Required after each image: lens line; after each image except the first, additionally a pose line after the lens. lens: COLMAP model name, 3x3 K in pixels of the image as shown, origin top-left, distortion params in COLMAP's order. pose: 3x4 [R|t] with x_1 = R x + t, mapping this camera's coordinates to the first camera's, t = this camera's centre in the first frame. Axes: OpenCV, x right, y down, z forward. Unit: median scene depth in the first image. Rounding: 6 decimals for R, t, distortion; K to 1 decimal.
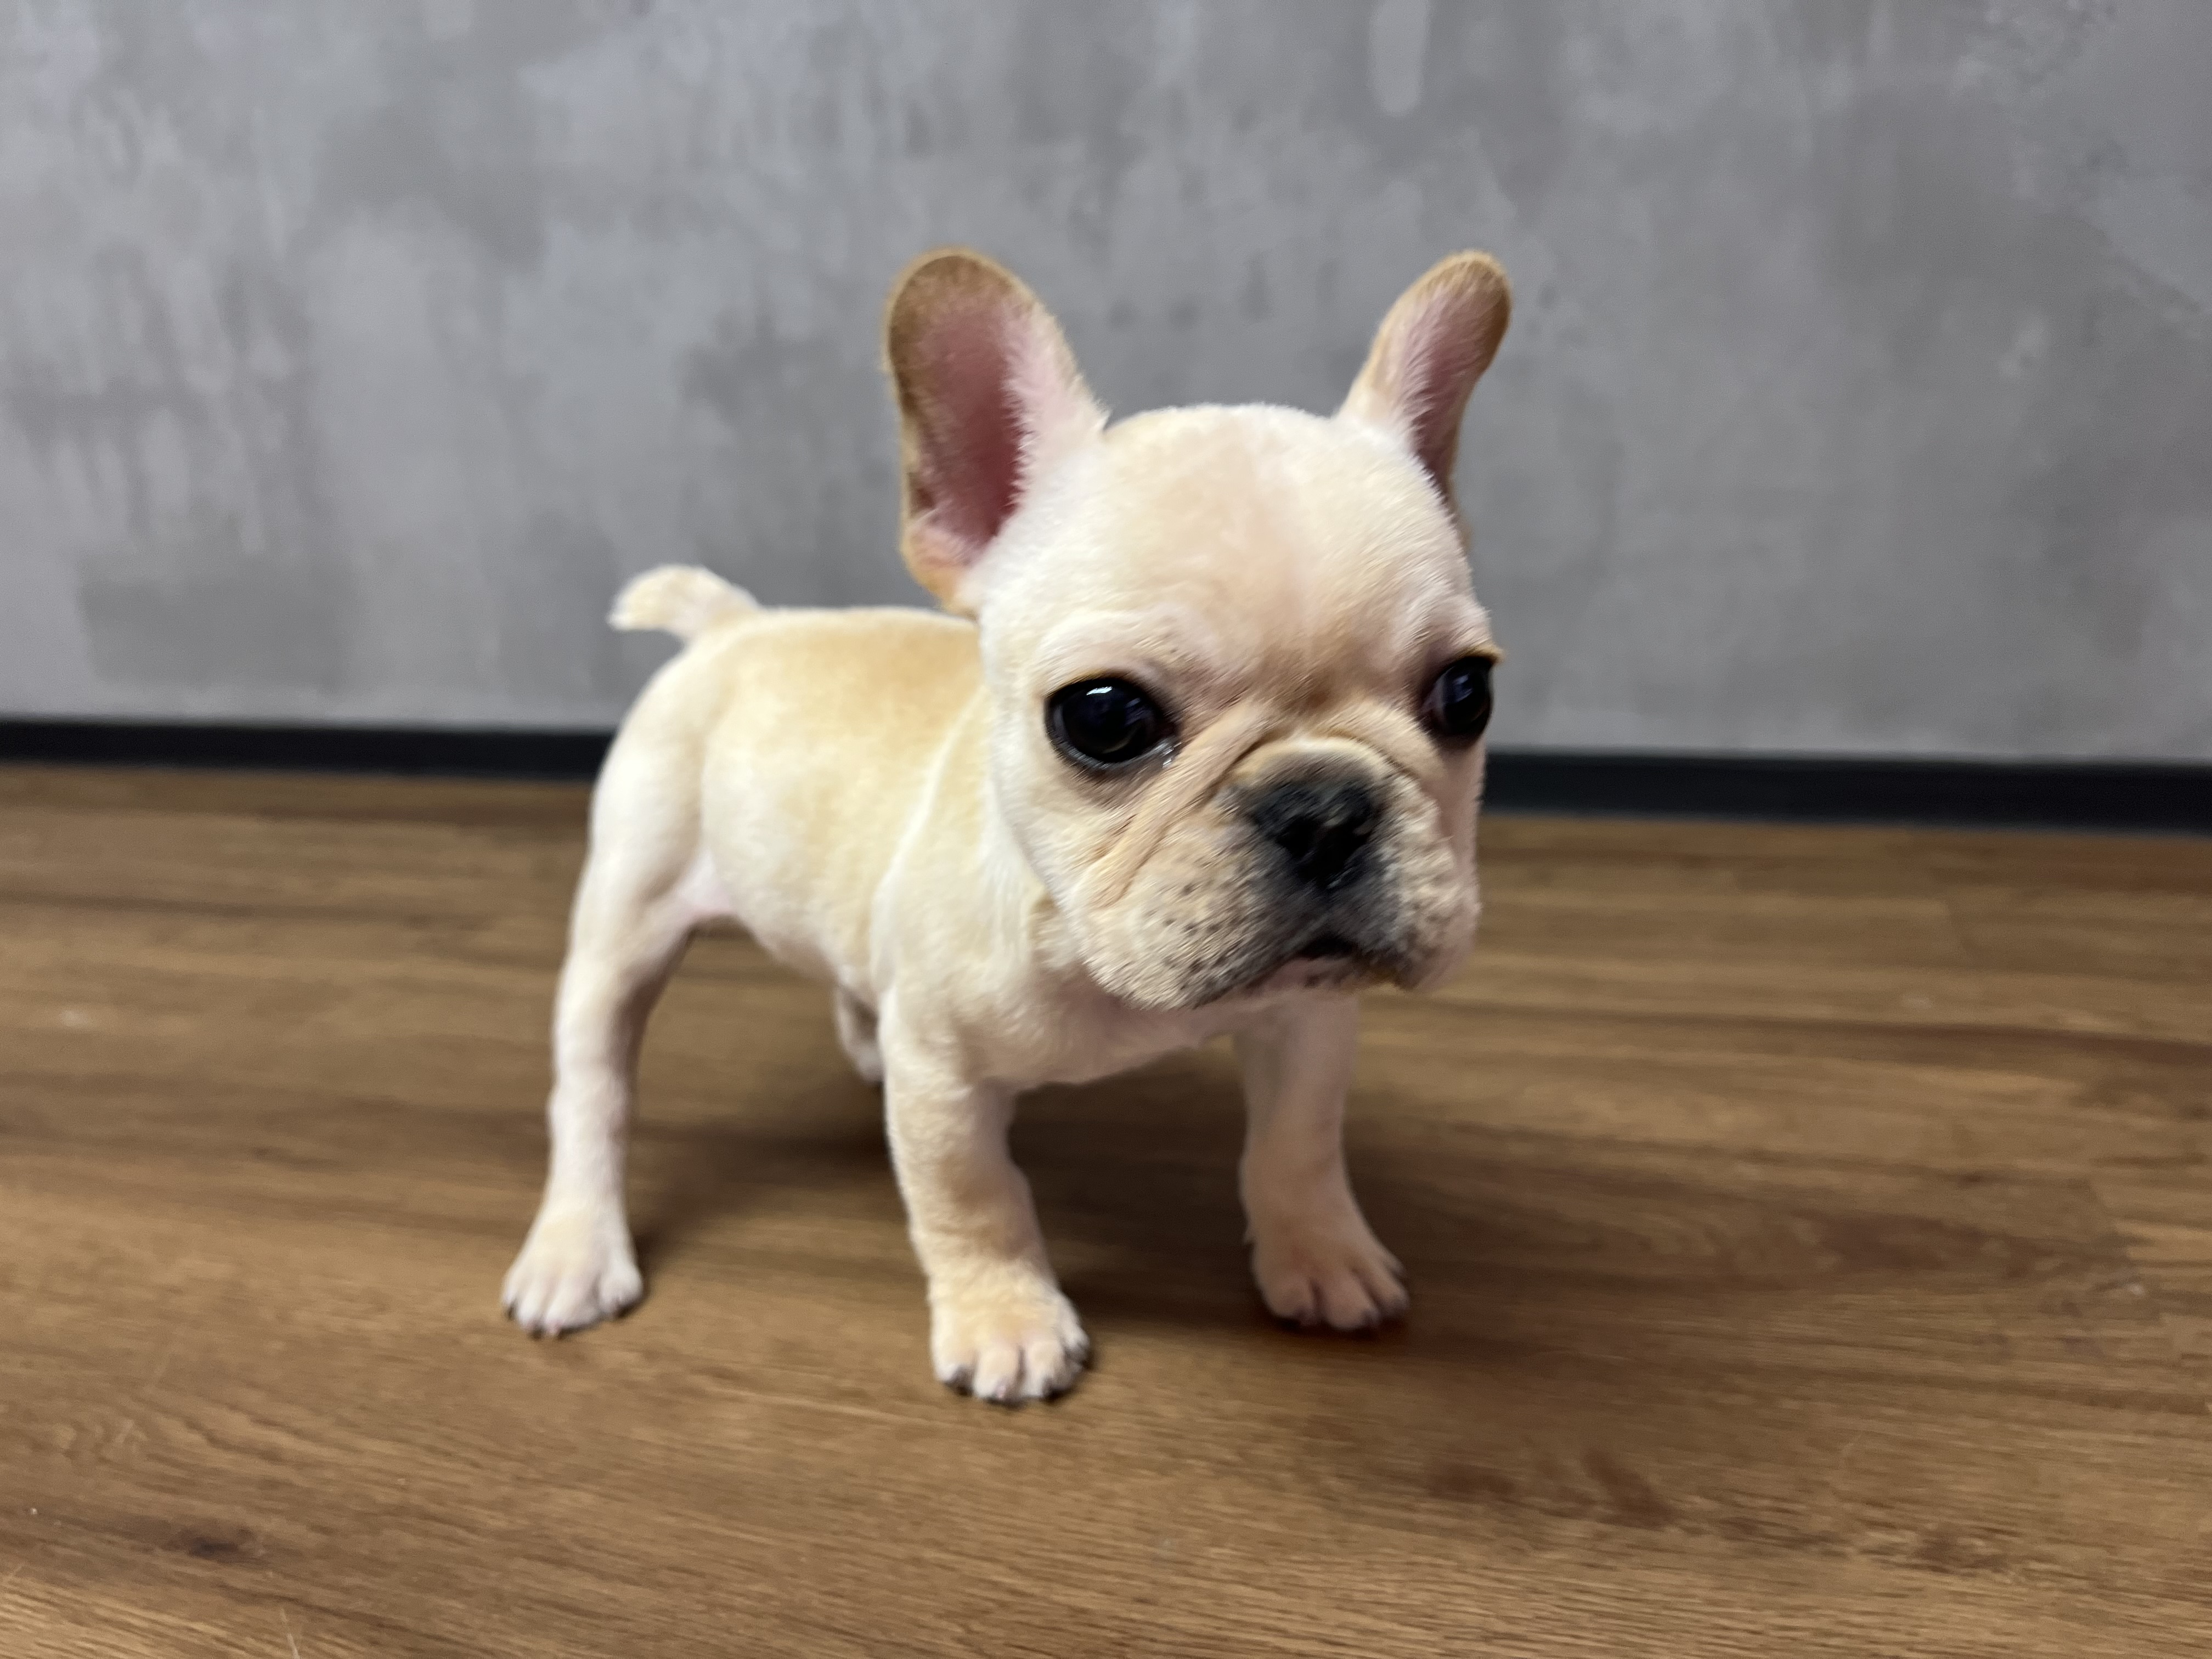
lens RADIAL K [[1714.3, 0, 1093.6], [0, 1714.3, 816.2], [0, 0, 1]] dist [0.007298, -0.025561]
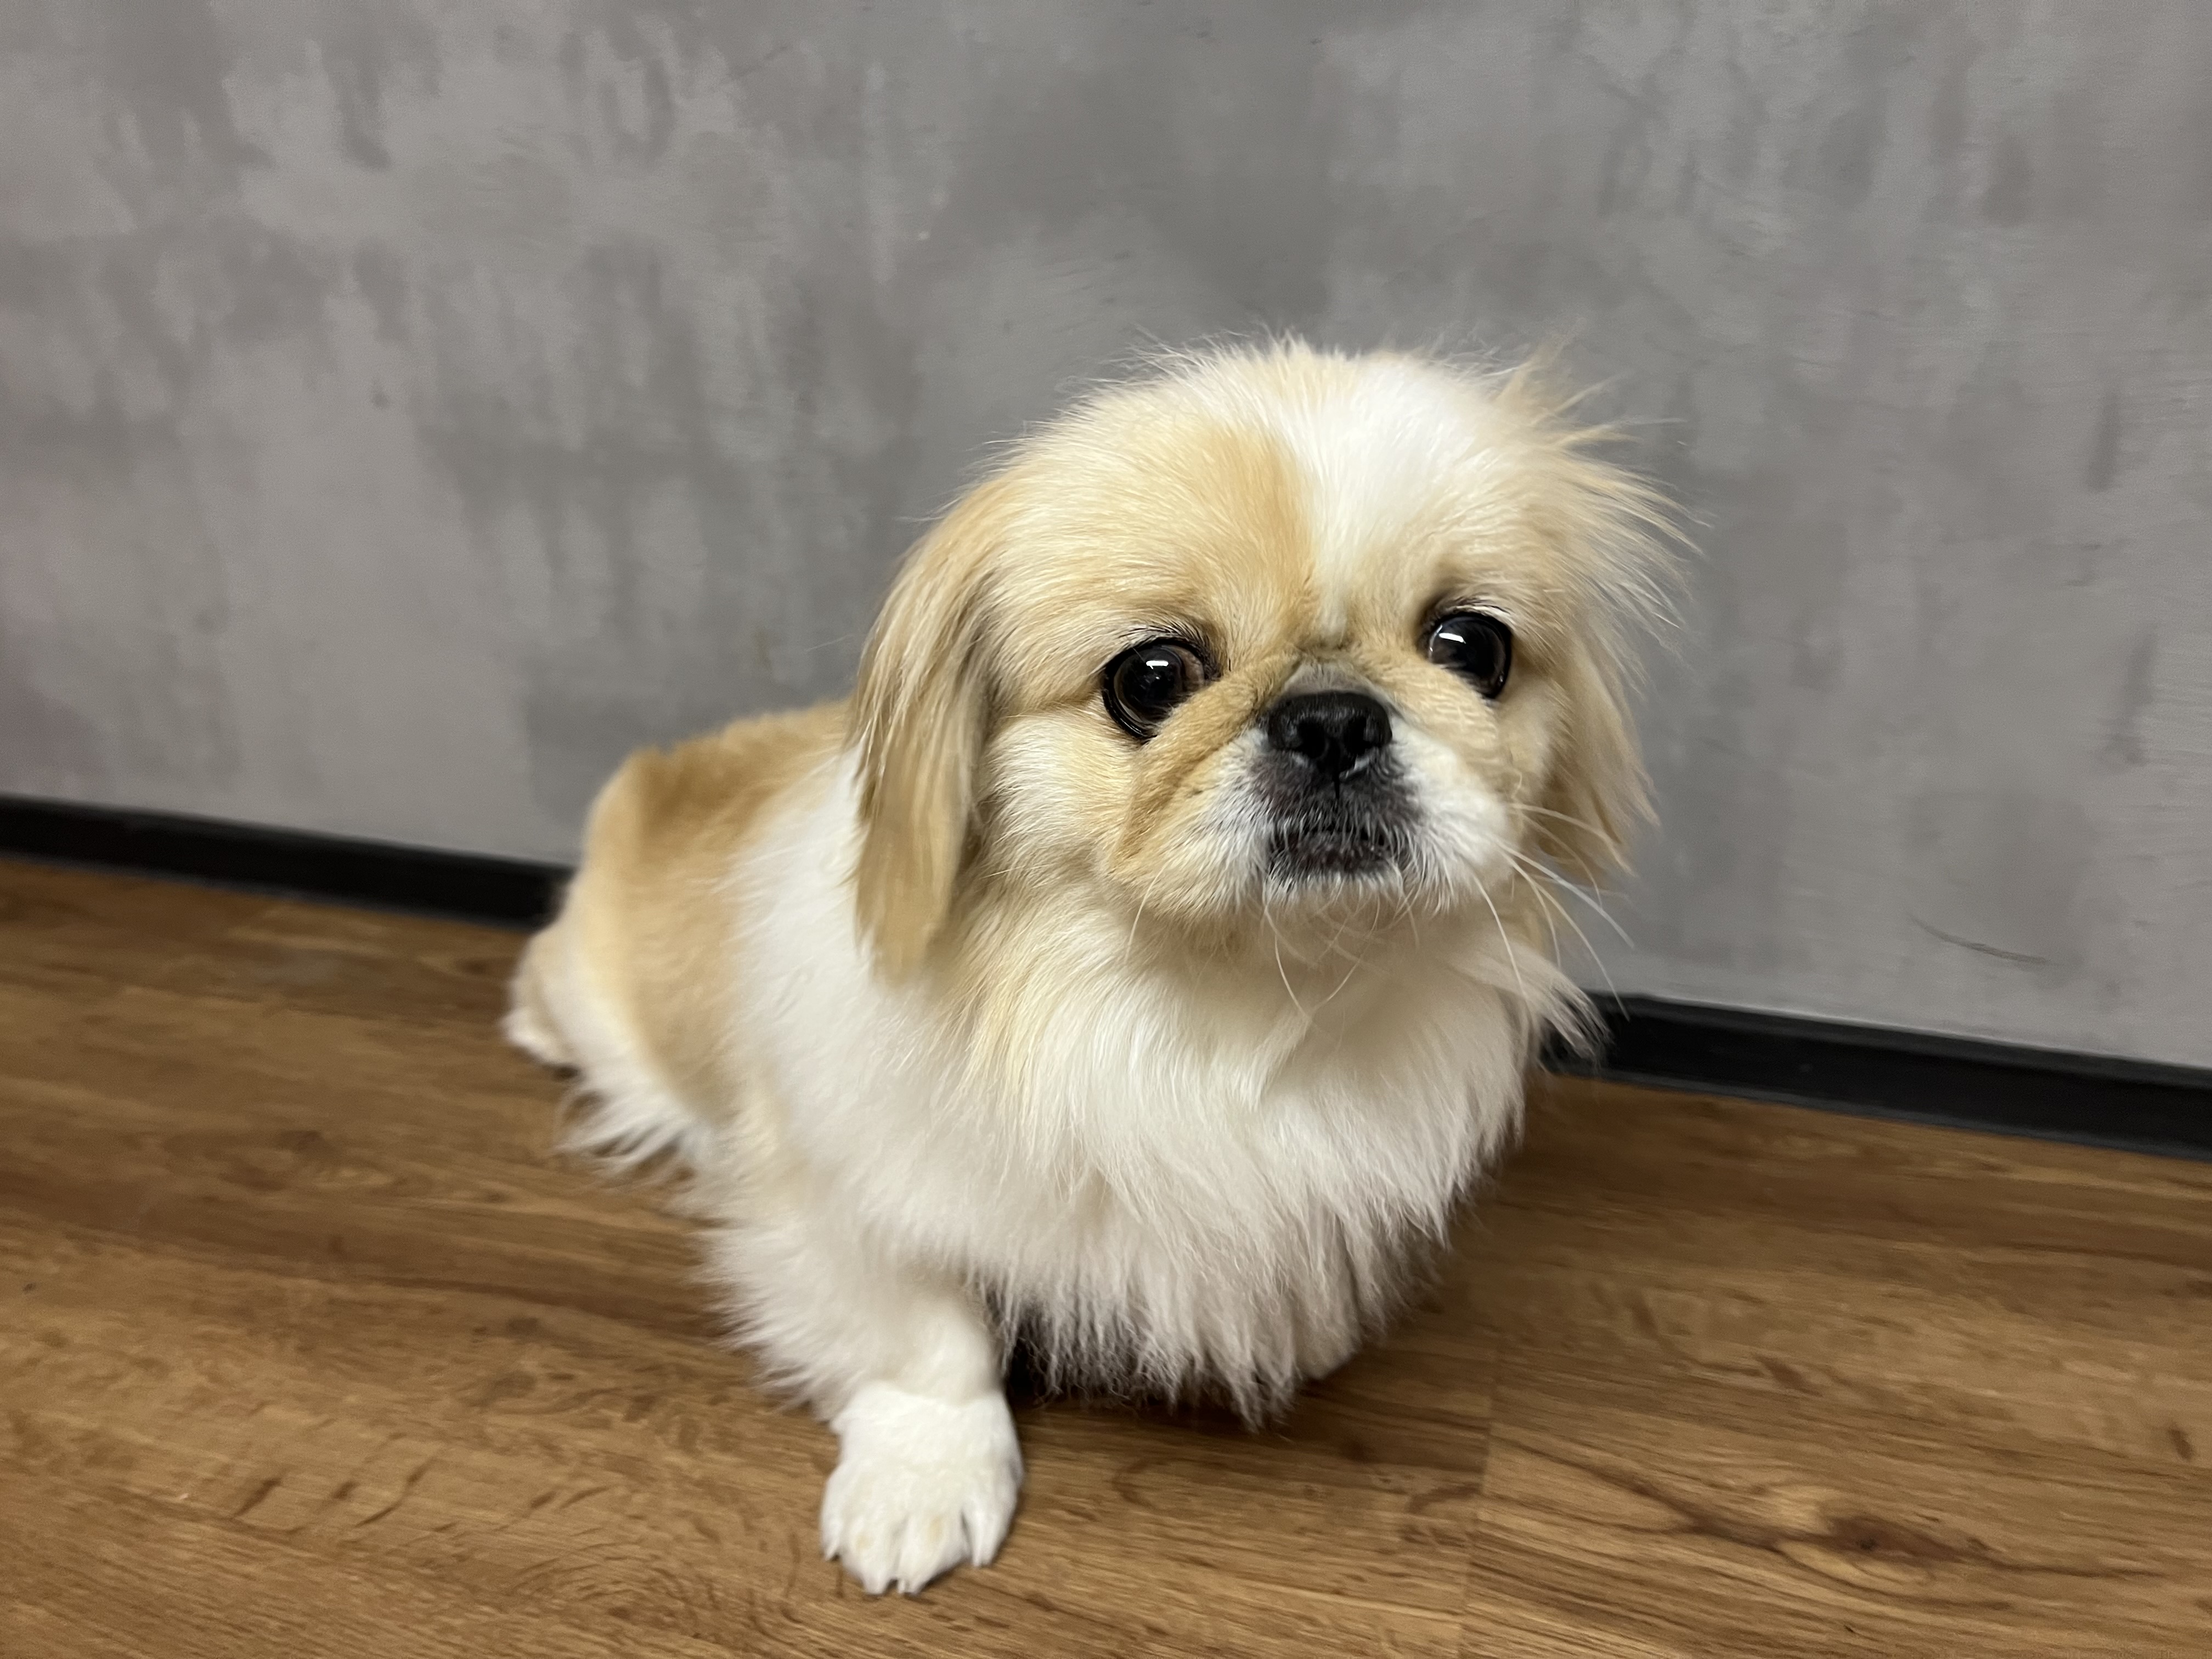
lens RADIAL K [[1714.3, 0, 1089.0], [0, 1714.3, 834.0], [0, 0, 1]] dist [0.007298, -0.025561]
pose [[0.999432, 0.032163, 0.010051, -0.501064], [-0.033190, 0.991135, 0.128646, -0.253029], [-0.005824, -0.128907, 0.991640, 0.365491]]
